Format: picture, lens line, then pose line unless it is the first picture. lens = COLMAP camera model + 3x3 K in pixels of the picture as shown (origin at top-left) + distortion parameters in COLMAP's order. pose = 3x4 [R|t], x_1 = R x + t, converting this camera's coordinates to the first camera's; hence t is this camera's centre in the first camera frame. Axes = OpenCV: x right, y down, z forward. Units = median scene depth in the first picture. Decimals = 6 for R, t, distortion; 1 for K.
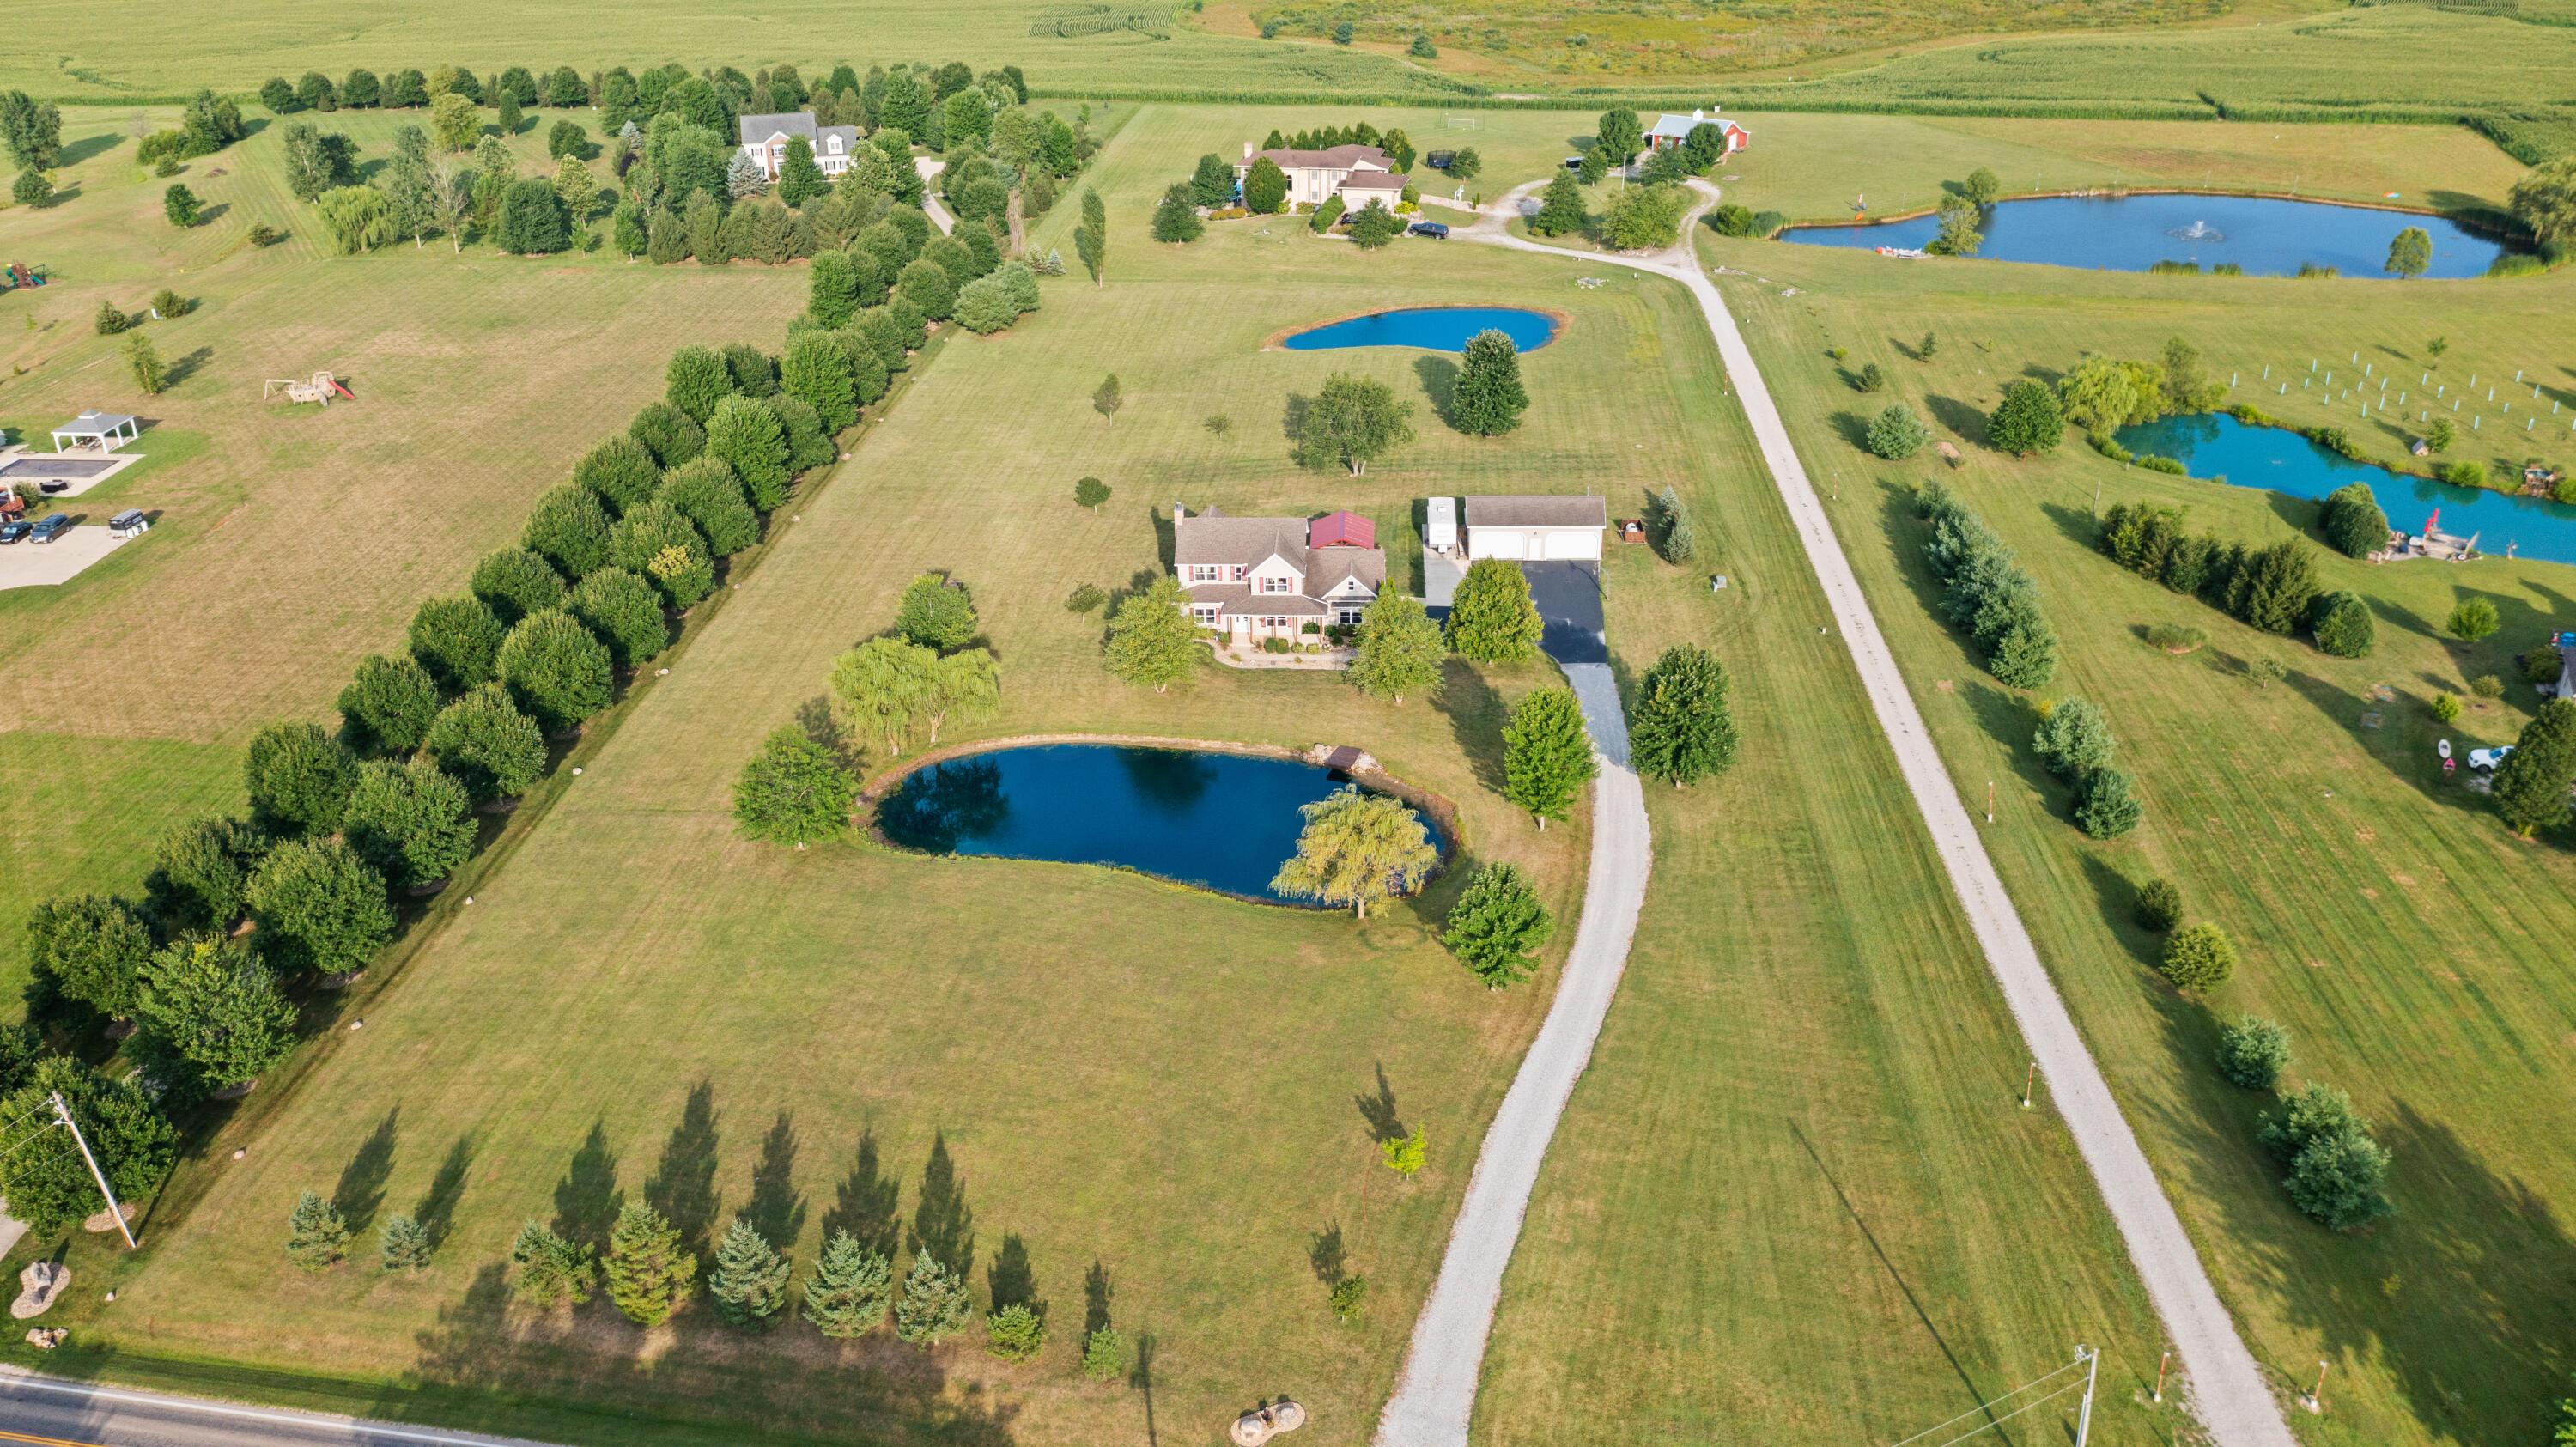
lens RADIAL K [[2100.8, 0, 1294.9], [0, 2100.8, 722.9], [0, 0, 1]] dist [-0.022124, 0.008933]
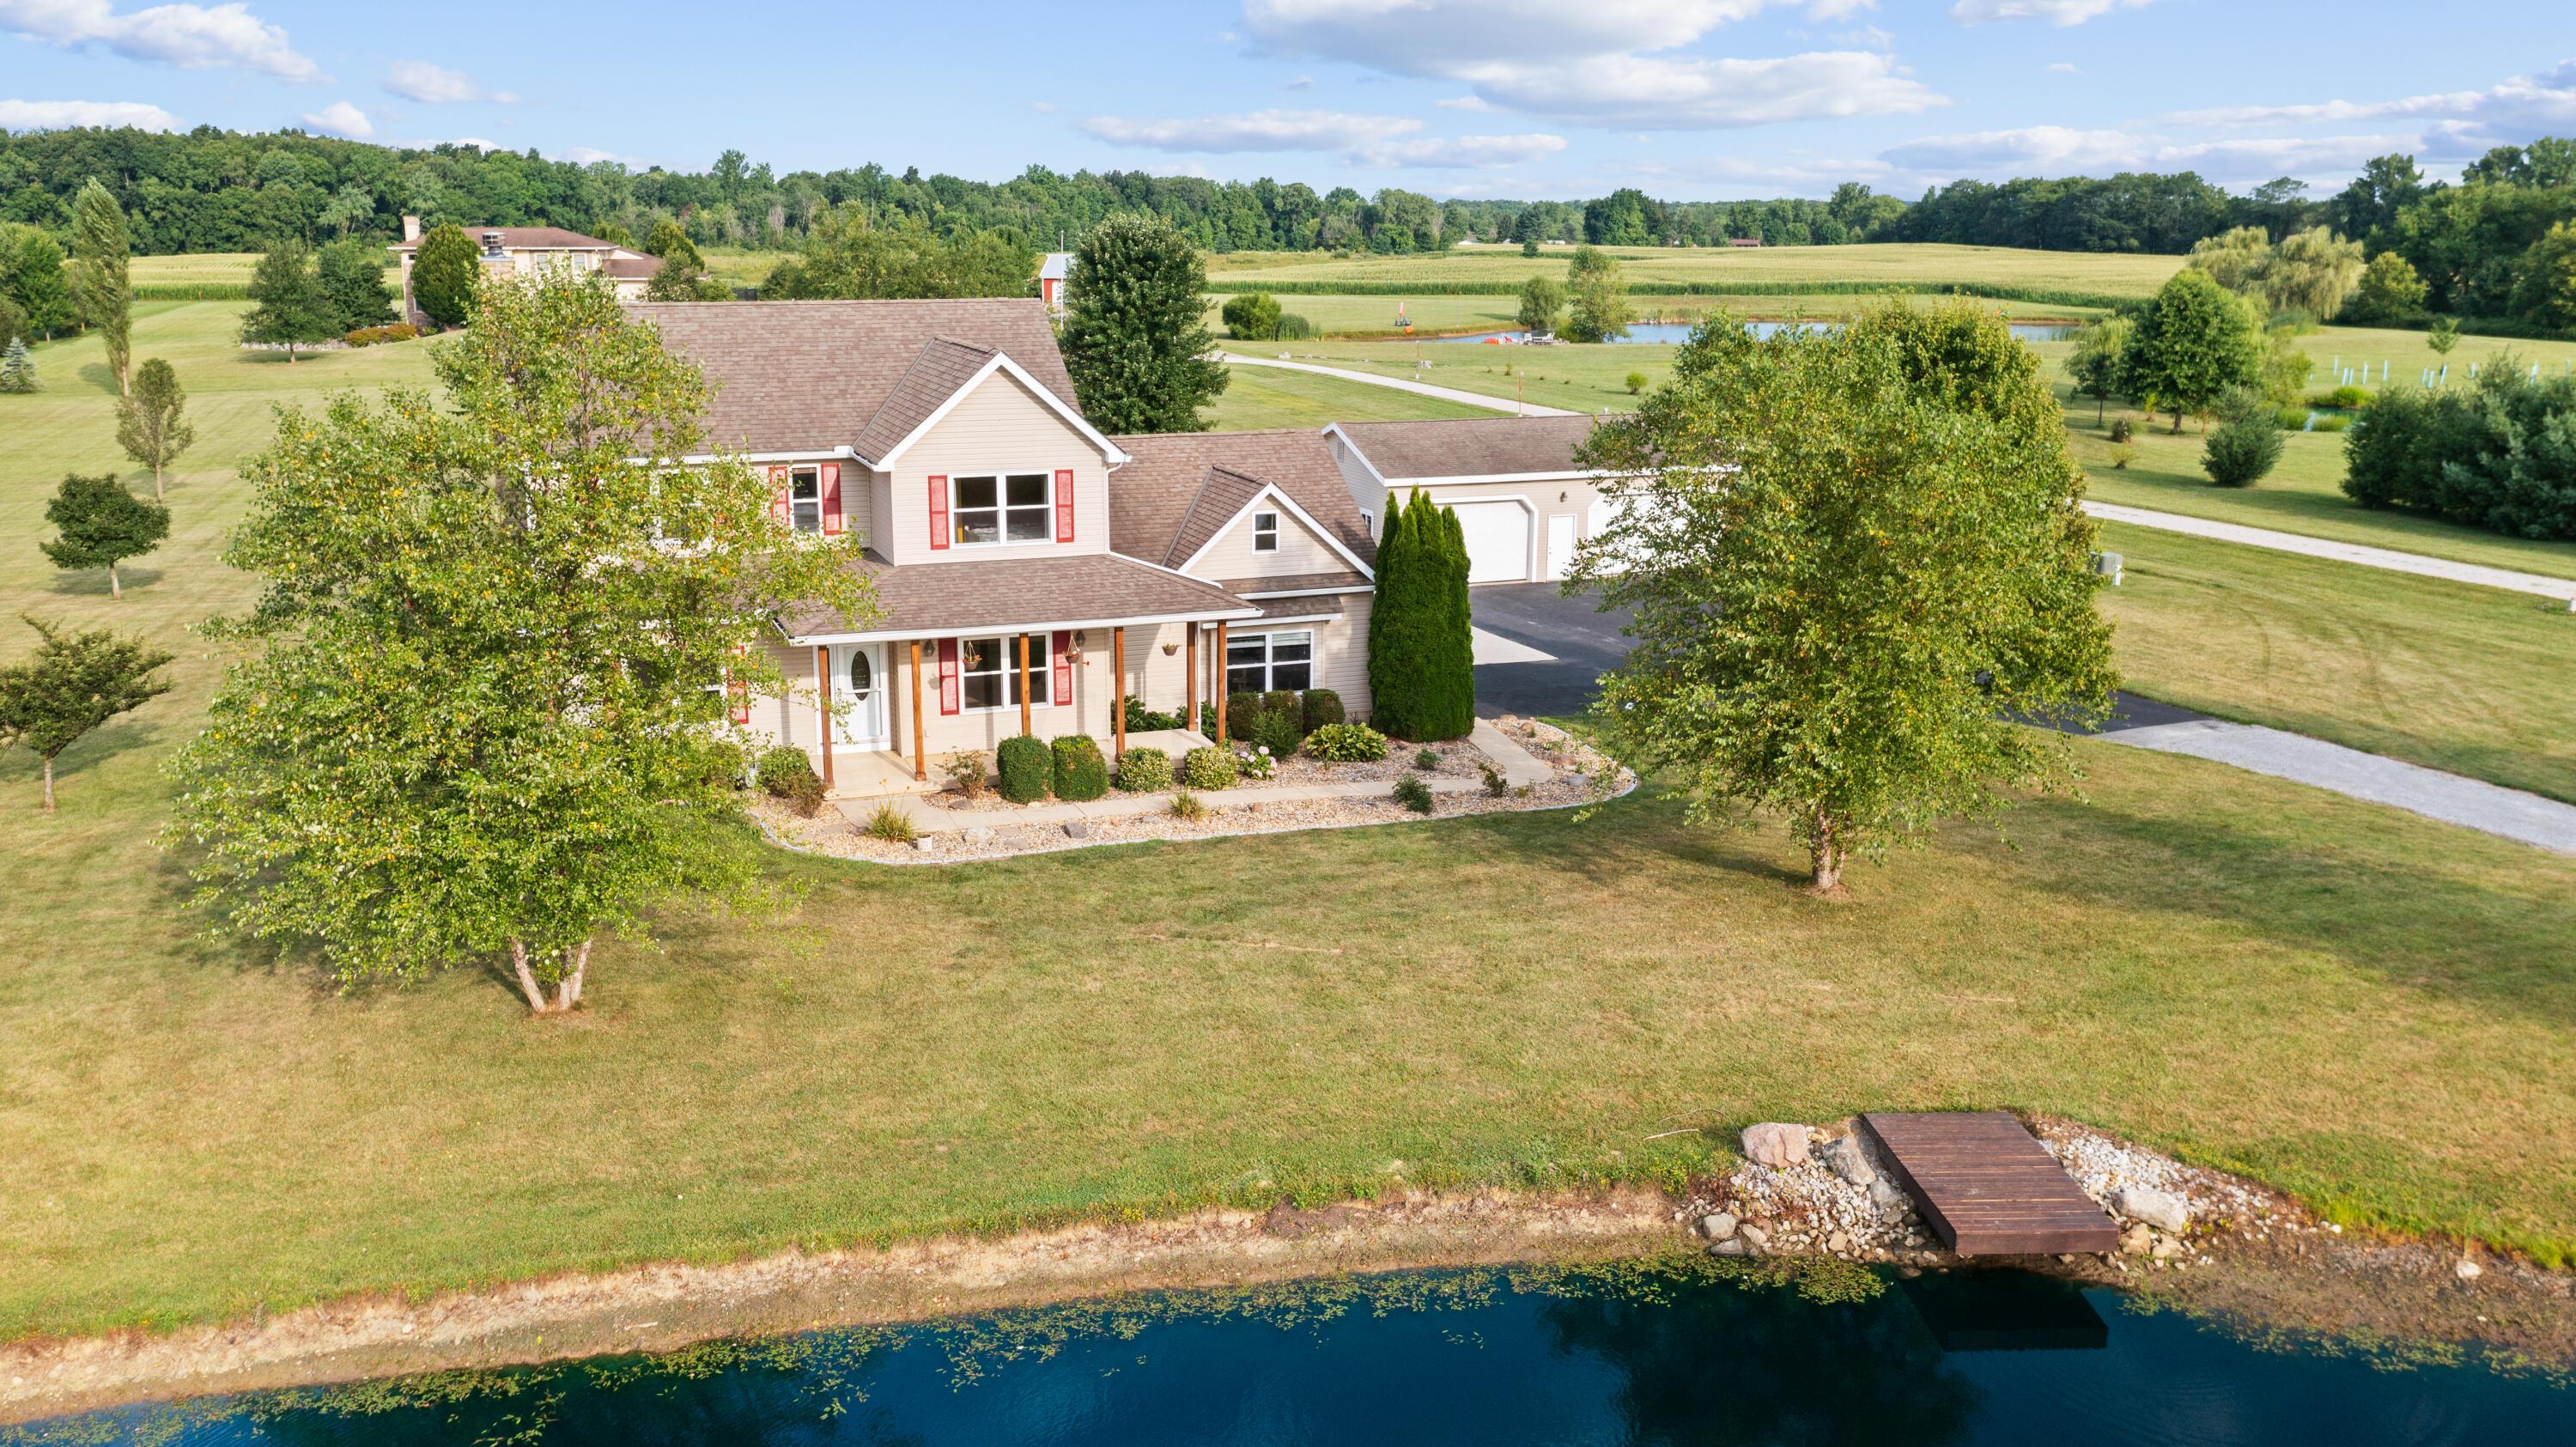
lens RADIAL K [[2100.8, 0, 1323.4], [0, 2100.8, 728.2], [0, 0, 1]] dist [-0.022124, 0.008933]
pose [[0.903411, -0.076534, 0.421889, -0.068724], [0.170574, 0.966881, -0.189859, 0.004823], [-0.393386, 0.243484, 0.886546, 0.730832]]
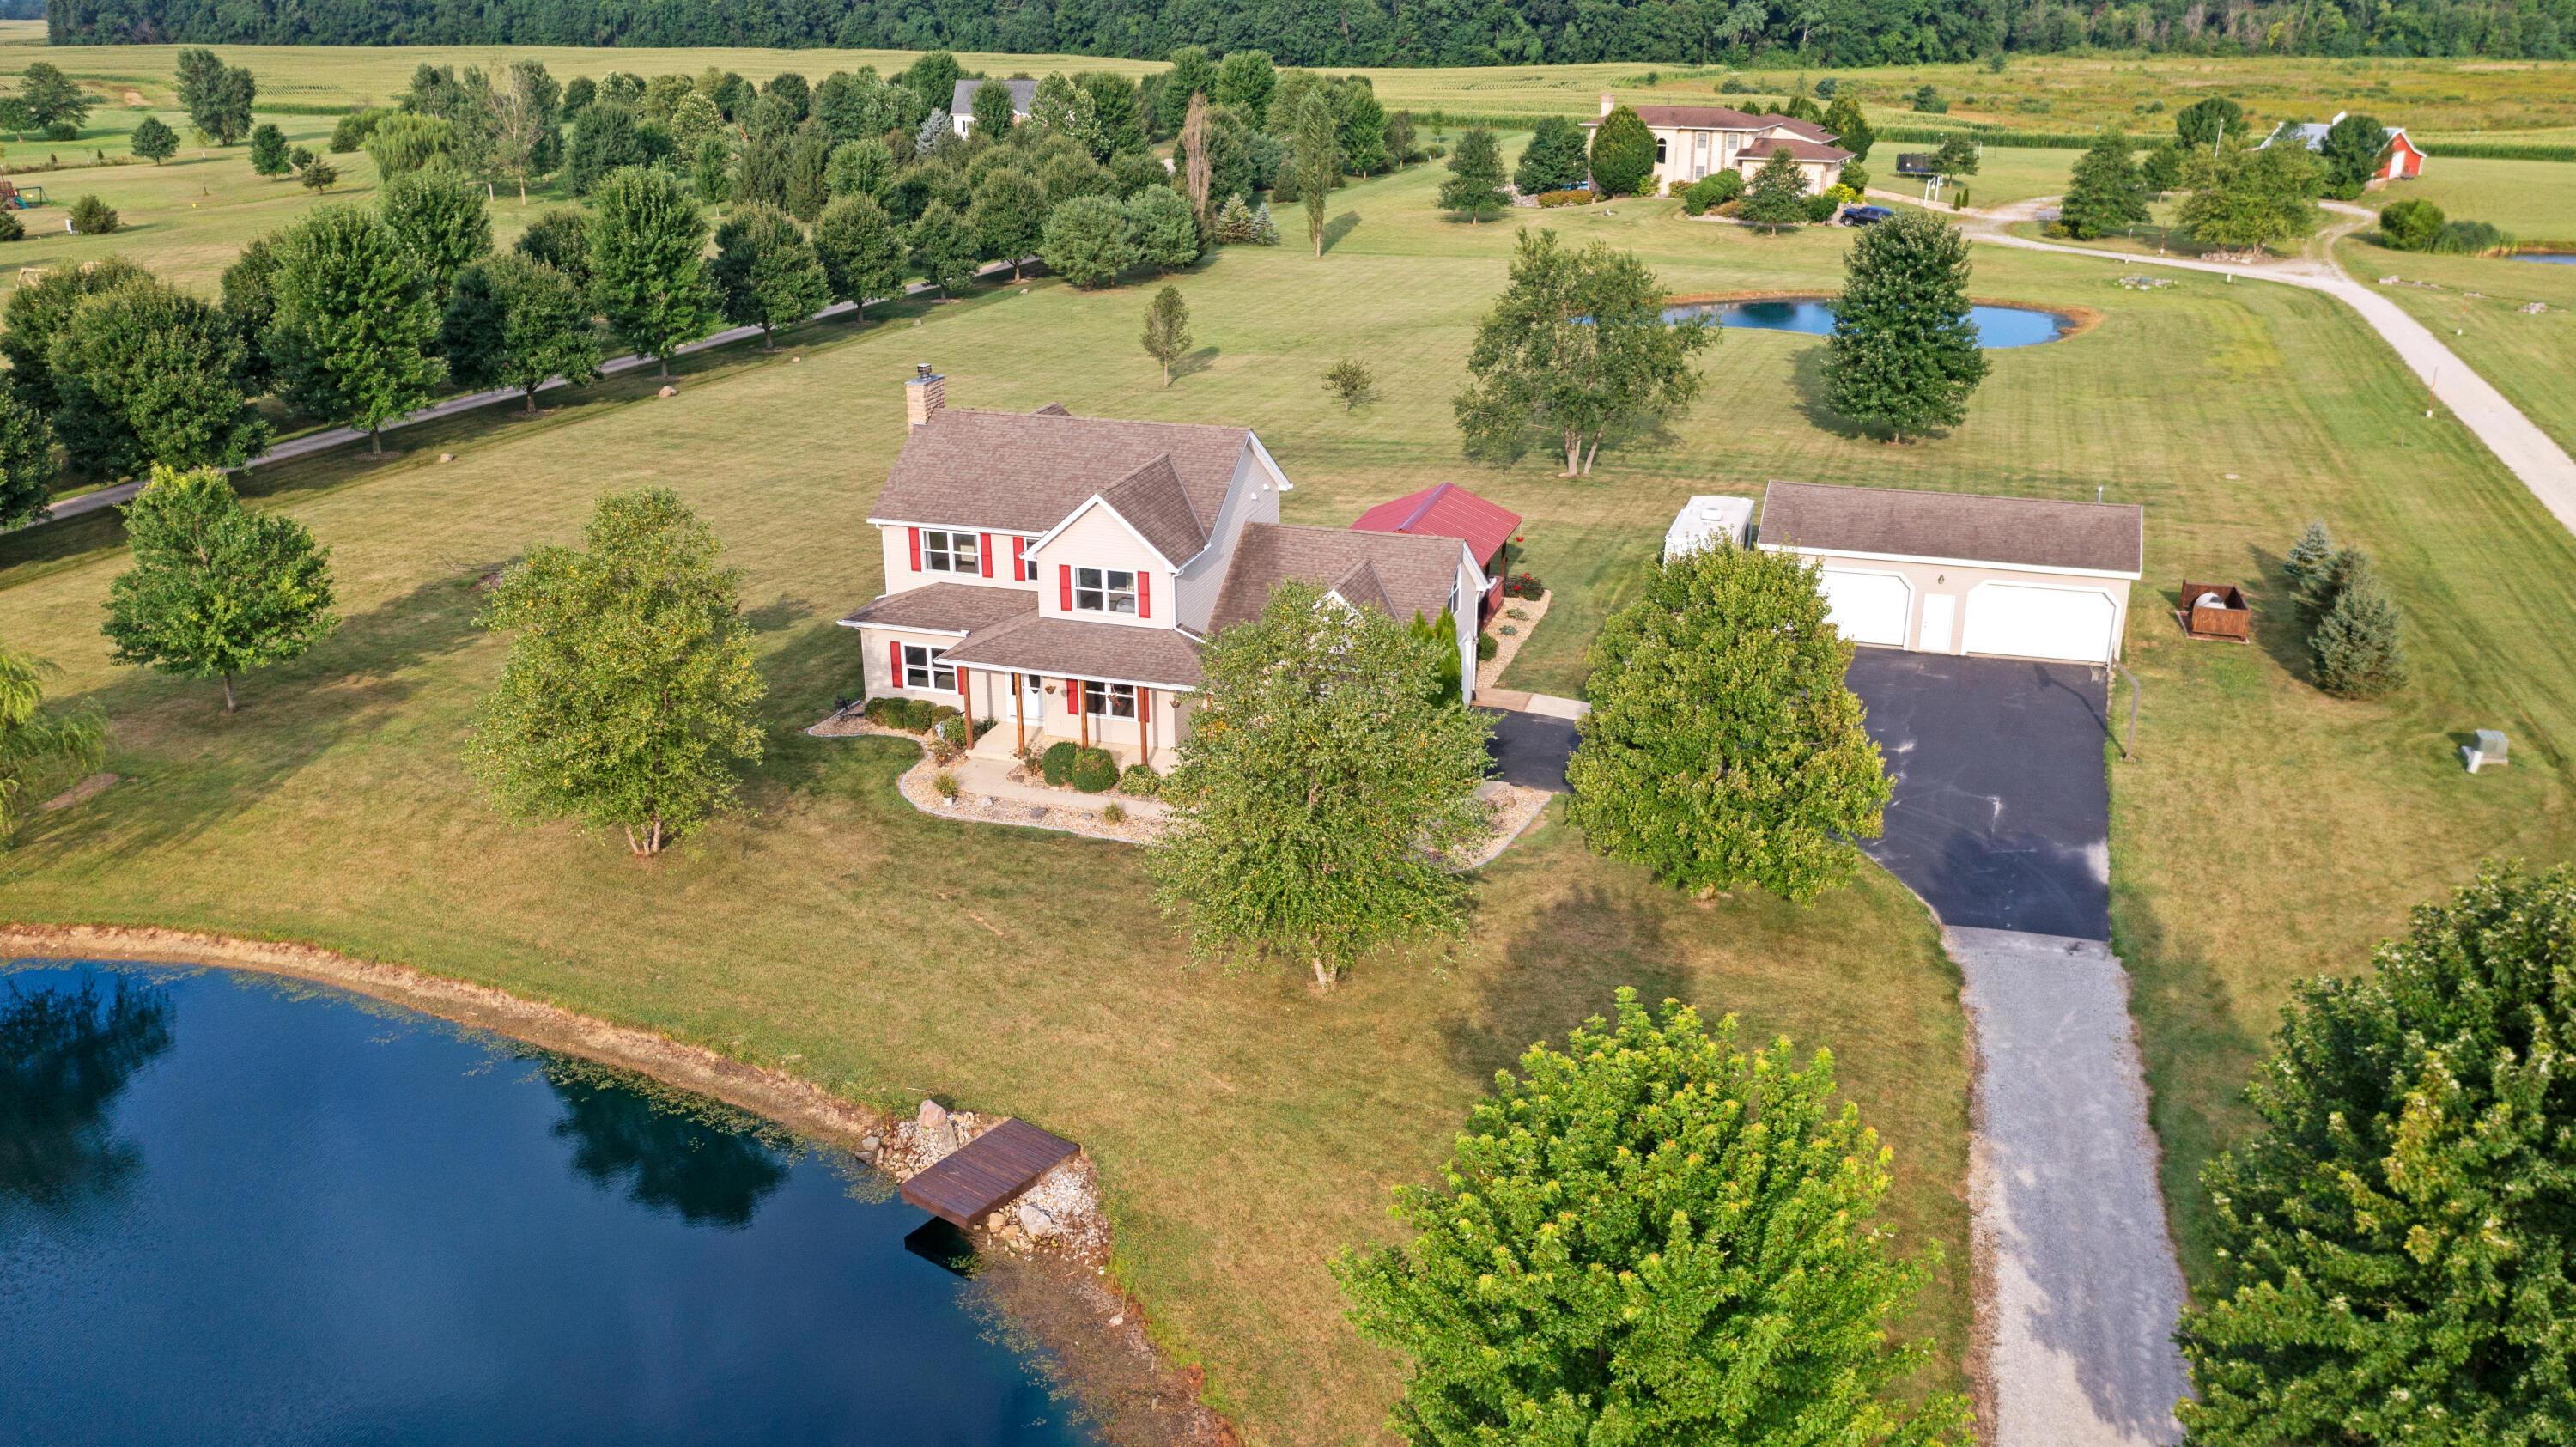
lens RADIAL K [[2100.8, 0, 1301.2], [0, 2100.8, 656.9], [0, 0, 1]] dist [-0.022124, 0.008933]
pose [[0.966727, 0.095092, -0.237479, 0.095999], [-0.127703, 0.983787, -0.125919, -0.015073], [0.221655, 0.152056, 0.963197, 0.625635]]
